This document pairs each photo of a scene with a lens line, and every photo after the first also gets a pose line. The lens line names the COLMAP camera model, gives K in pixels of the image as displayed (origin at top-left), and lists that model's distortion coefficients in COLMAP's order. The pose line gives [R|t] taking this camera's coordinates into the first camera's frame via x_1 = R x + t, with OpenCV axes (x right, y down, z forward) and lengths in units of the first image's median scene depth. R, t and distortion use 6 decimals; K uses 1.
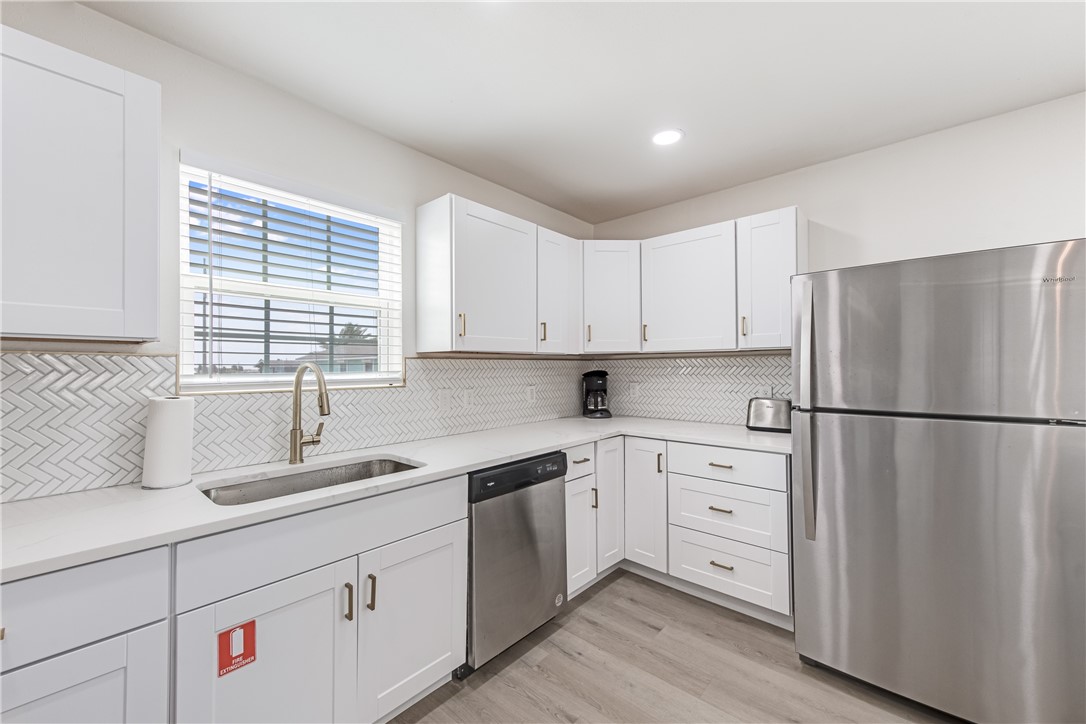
lens RADIAL K [[427.0, 0, 524.5], [0, 427.0, 361.9], [0, 0, 1]] dist [0.008279, -0.000028]
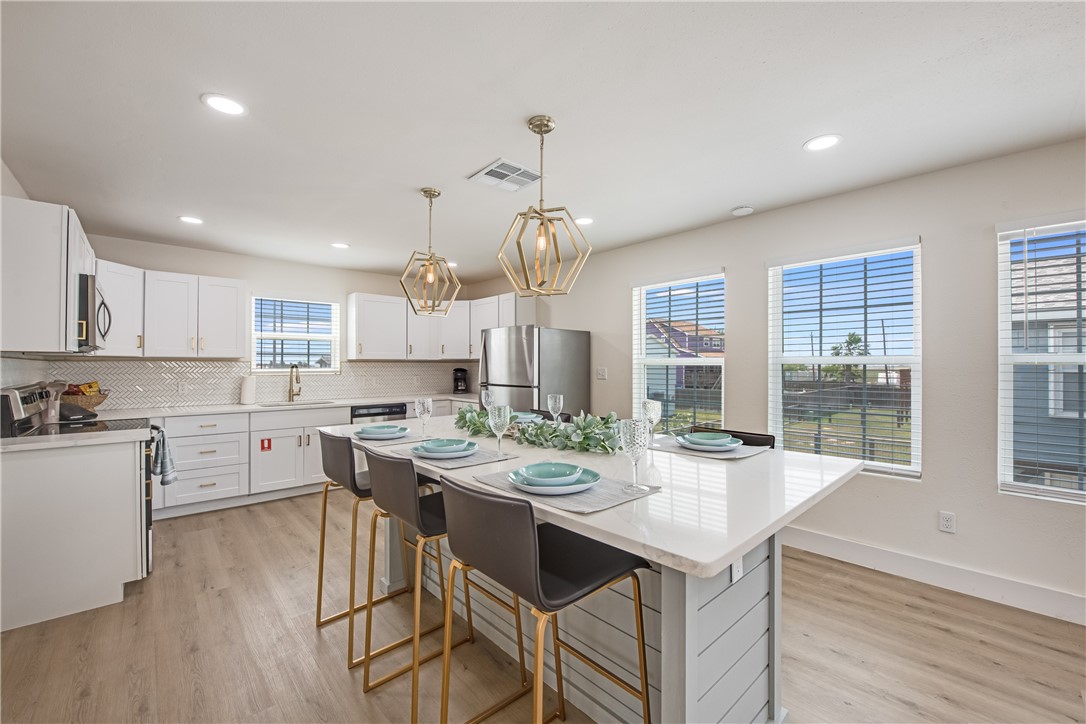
lens RADIAL K [[441.5, 0, 540.3], [0, 441.5, 359.1], [0, 0, 1]] dist [-0.023066, -0.000071]
pose [[0.995563, 0.003155, -0.094048, 1.015261], [-0.003242, 0.999994, -0.000772, -0.027578], [0.094045, 0.001073, 0.995567, -1.257005]]
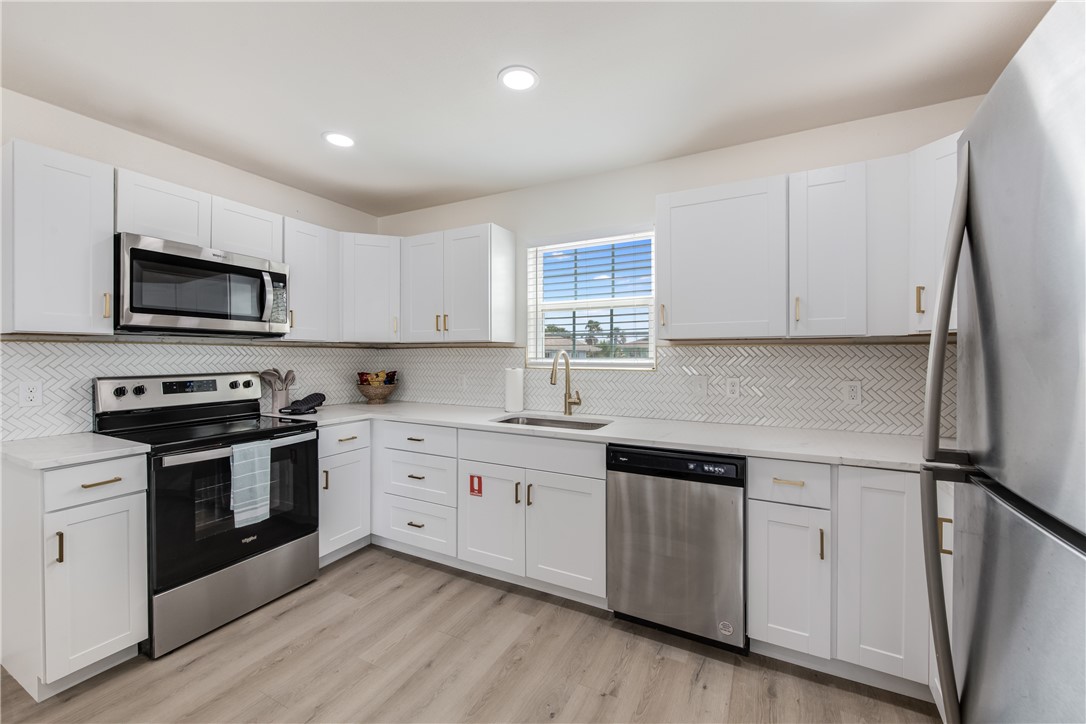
lens RADIAL K [[443.8, 0, 555.2], [0, 443.8, 353.0], [0, 0, 1]] dist [0.000020, 0.000126]
pose [[0.253462, 0.001518, -0.967344, 0.815381], [0.009883, 0.999943, 0.004159, 0.001212], [0.967295, -0.010614, 0.253432, 0.435263]]
